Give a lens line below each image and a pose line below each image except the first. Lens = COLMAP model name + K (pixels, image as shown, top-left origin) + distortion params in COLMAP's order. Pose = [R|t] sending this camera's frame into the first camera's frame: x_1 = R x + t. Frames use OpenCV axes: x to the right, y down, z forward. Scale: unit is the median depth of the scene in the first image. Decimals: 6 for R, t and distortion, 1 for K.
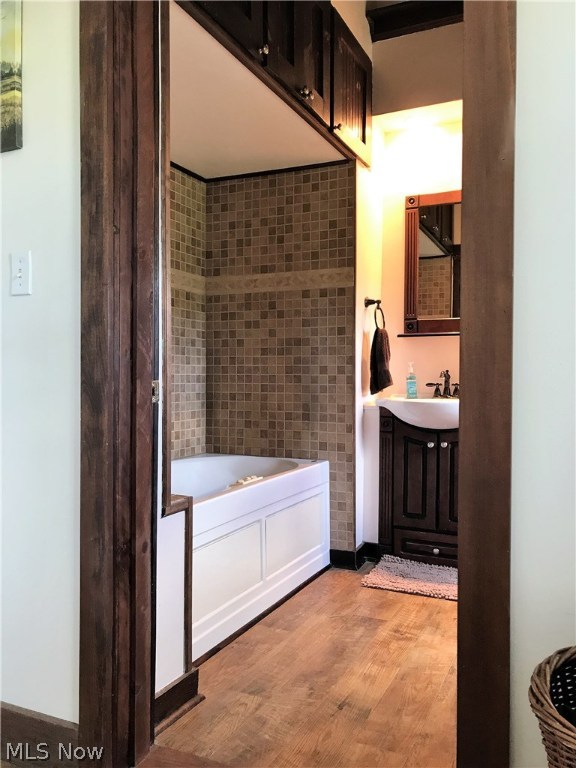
lens RADIAL K [[622.2, 0, 288.0], [0, 622.2, 384.0], [0, 0, 1]] dist [0.009688, 0.001969]
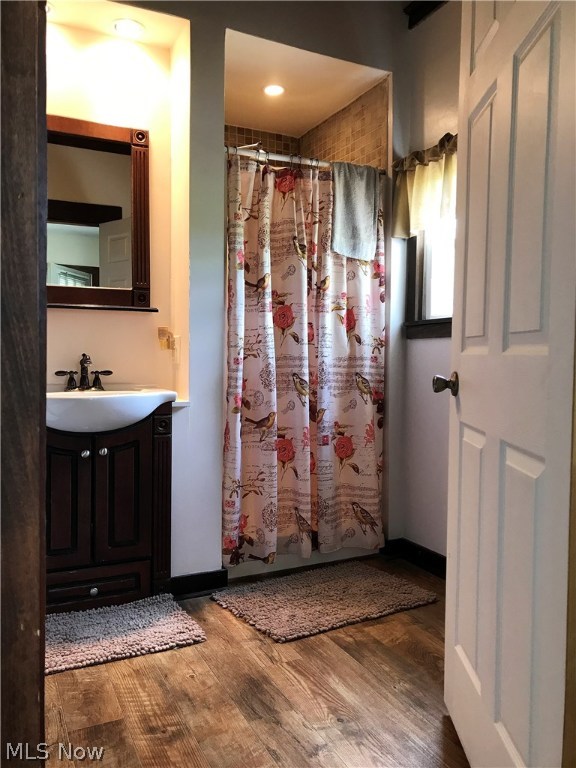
lens RADIAL K [[622.2, 0, 288.0], [0, 622.2, 384.0], [0, 0, 1]] dist [0.009688, 0.001969]
pose [[0.629807, -0.041291, 0.775653, -0.203756], [0.010134, 0.998938, 0.044950, -0.018891], [-0.776685, -0.020450, 0.629557, 0.348383]]
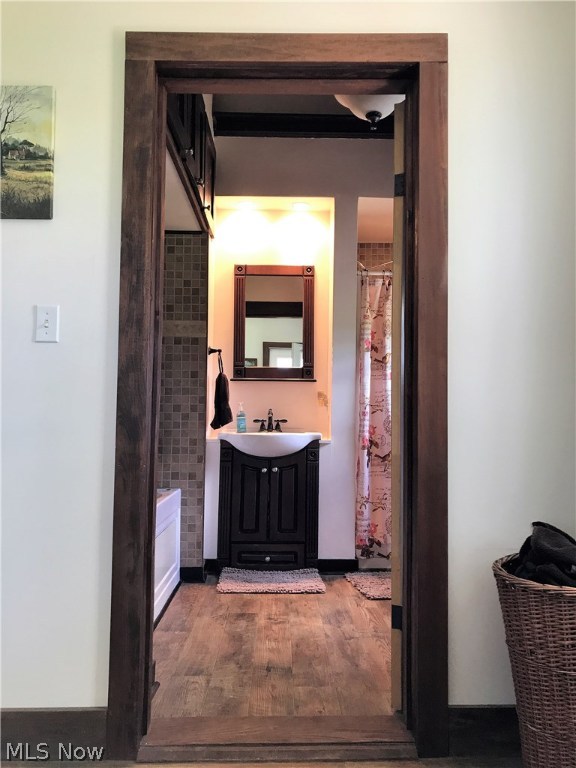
lens RADIAL K [[622.2, 0, 288.0], [0, 622.2, 384.0], [0, 0, 1]] dist [0.009688, 0.001969]
pose [[0.898862, 0.023966, 0.437576, -0.272725], [0.003553, 0.998072, -0.061963, 0.004955], [-0.438217, 0.057251, 0.897044, -0.122639]]
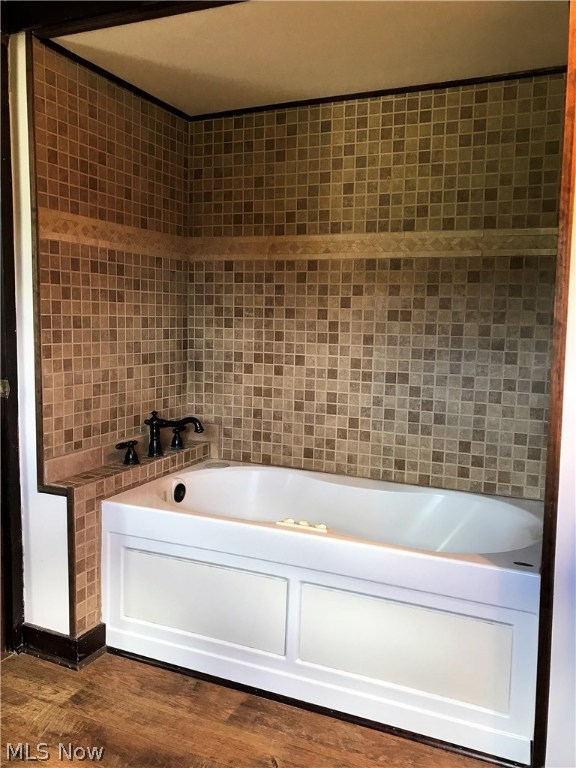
lens RADIAL K [[631.0, 0, 288.0], [0, 631.0, 384.0], [0, 0, 1]] dist [0.007701, 0.005239]
pose [[0.037129, 0.090797, -0.995177, 0.580348], [-0.036431, 0.995325, 0.089451, -0.069429], [0.998646, 0.032934, 0.040263, 0.804253]]
